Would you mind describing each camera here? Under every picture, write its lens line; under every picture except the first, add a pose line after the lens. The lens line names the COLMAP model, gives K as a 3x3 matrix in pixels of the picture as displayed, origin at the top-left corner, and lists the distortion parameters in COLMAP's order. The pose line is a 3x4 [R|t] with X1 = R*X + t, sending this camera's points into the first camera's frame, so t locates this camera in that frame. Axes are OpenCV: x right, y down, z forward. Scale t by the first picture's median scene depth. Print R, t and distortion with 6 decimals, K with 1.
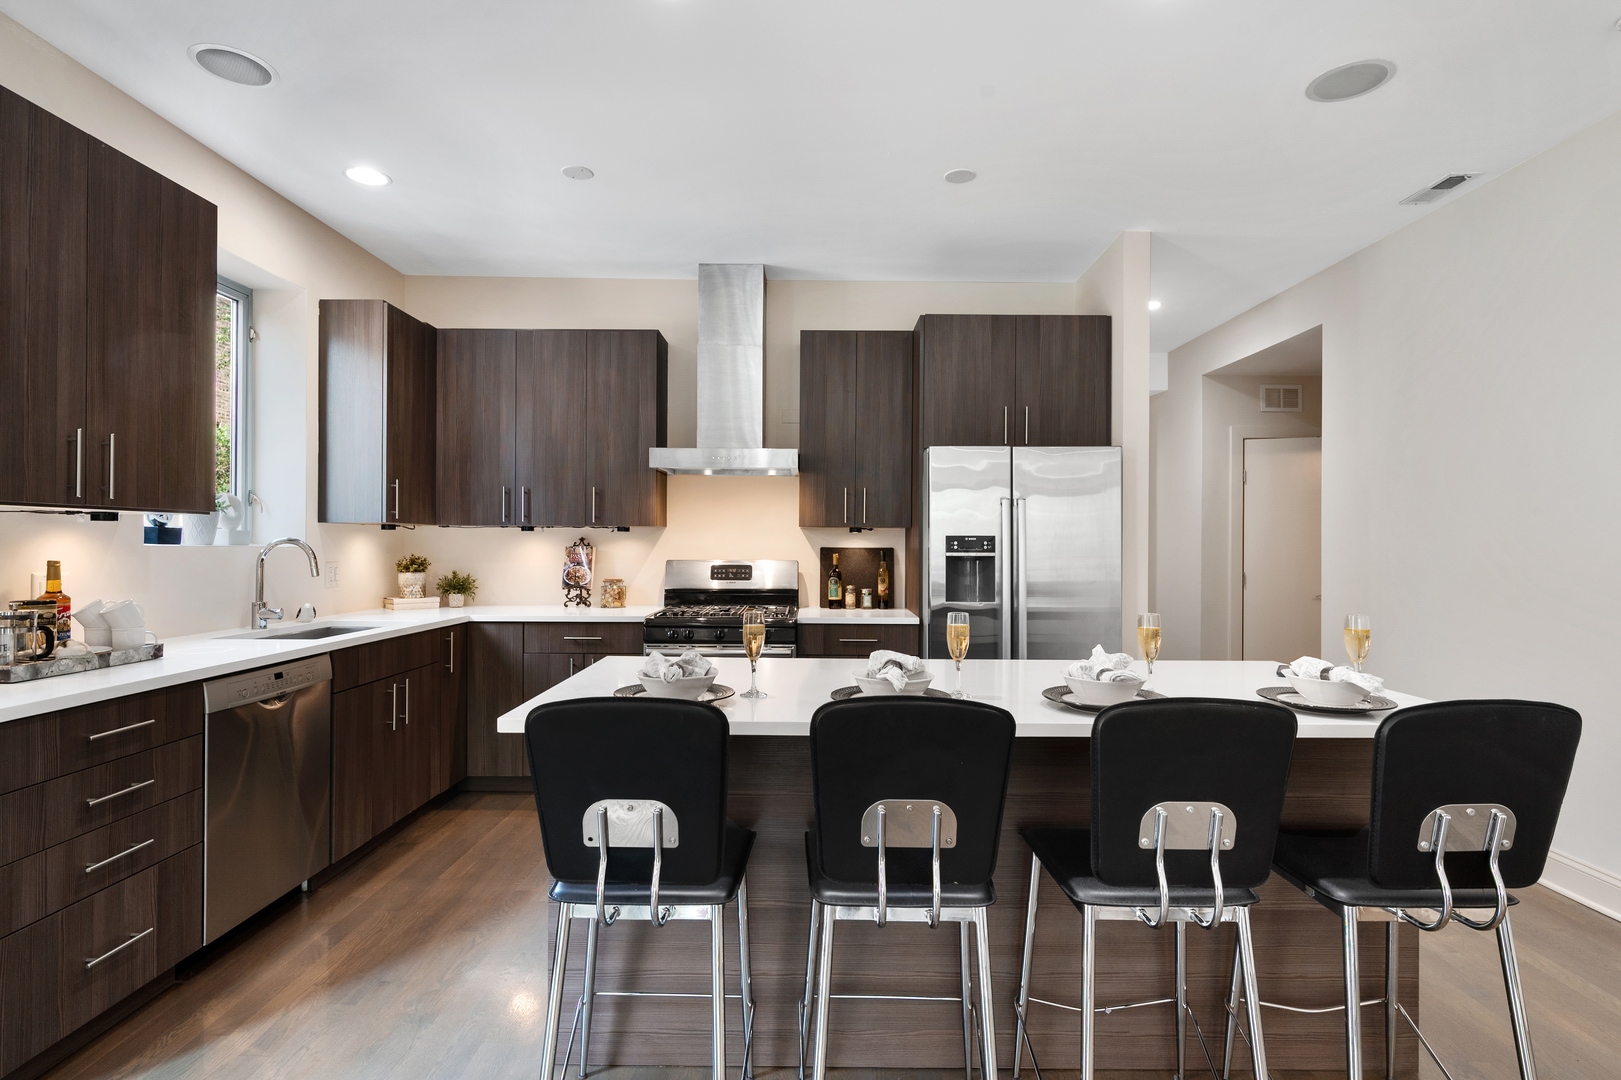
lens RADIAL K [[805.7, 0, 810.5], [0, 805.7, 540.0], [0, 0, 1]] dist [-0.002088, 0.000248]
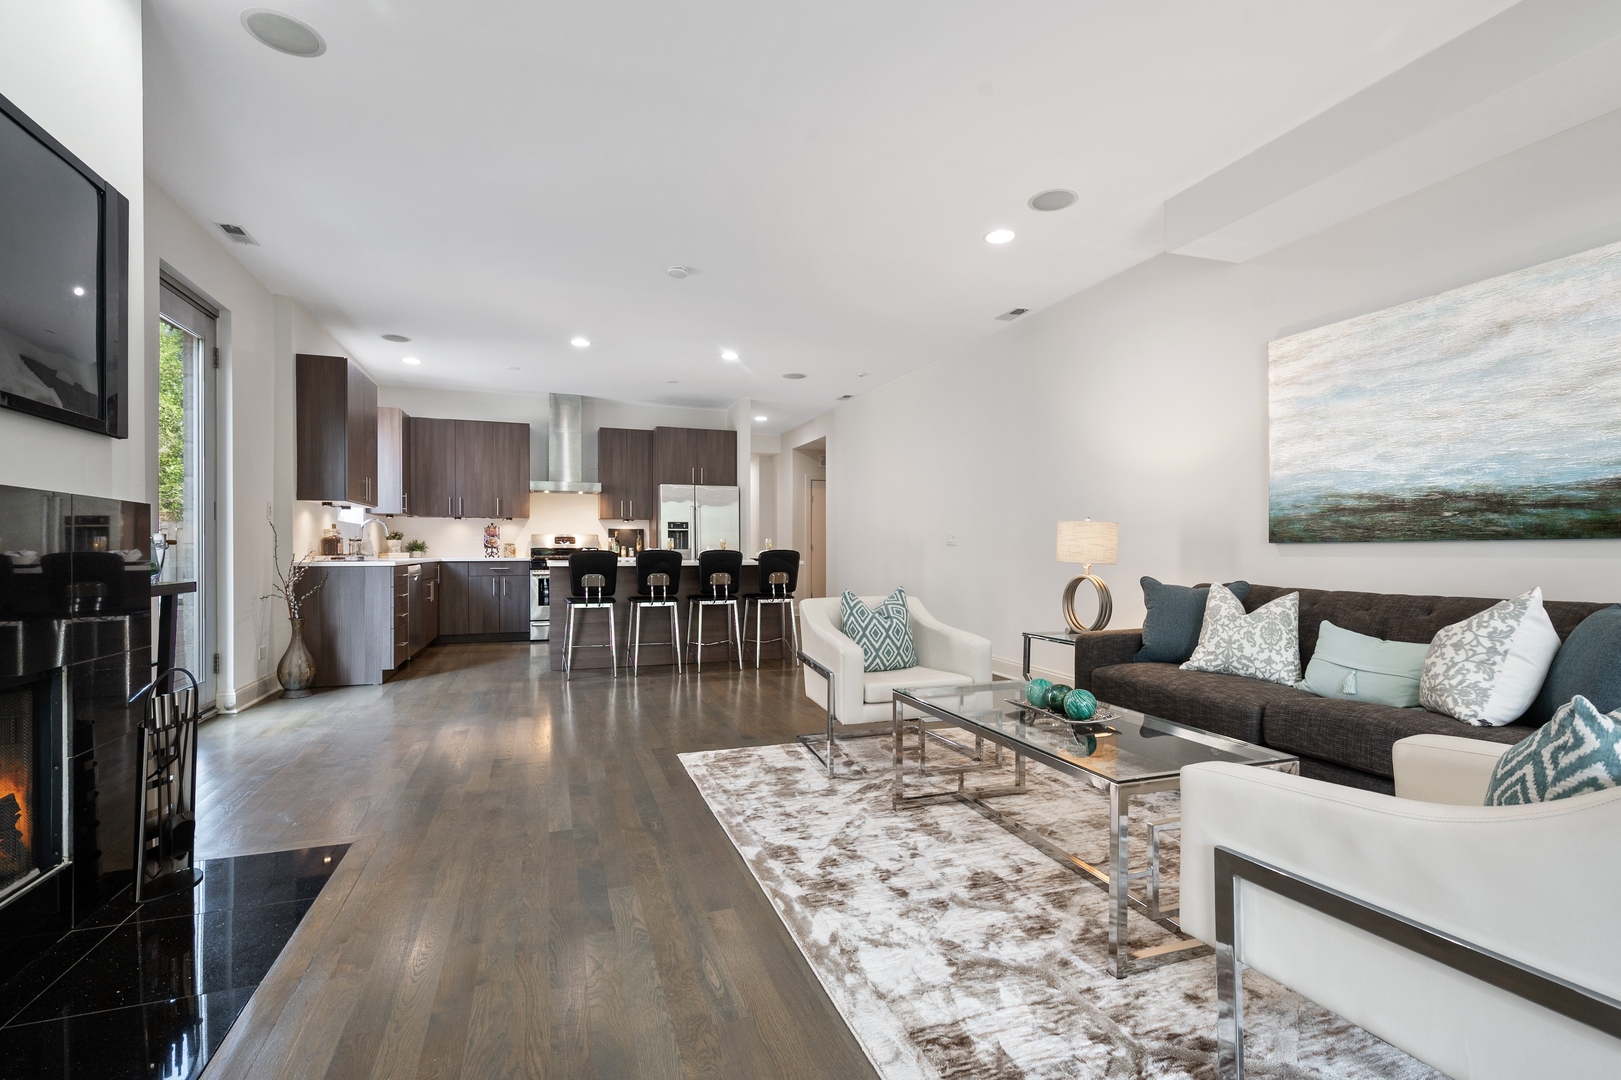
lens RADIAL K [[737.2, 0, 810.2], [0, 737.2, 552.4], [0, 0, 1]] dist [0.002294, 0.000058]
pose [[0.938700, -0.006000, 0.344684, -0.178989], [0.002316, 0.999936, 0.011096, 0.058087], [-0.344728, -0.009618, 0.938653, -1.131653]]
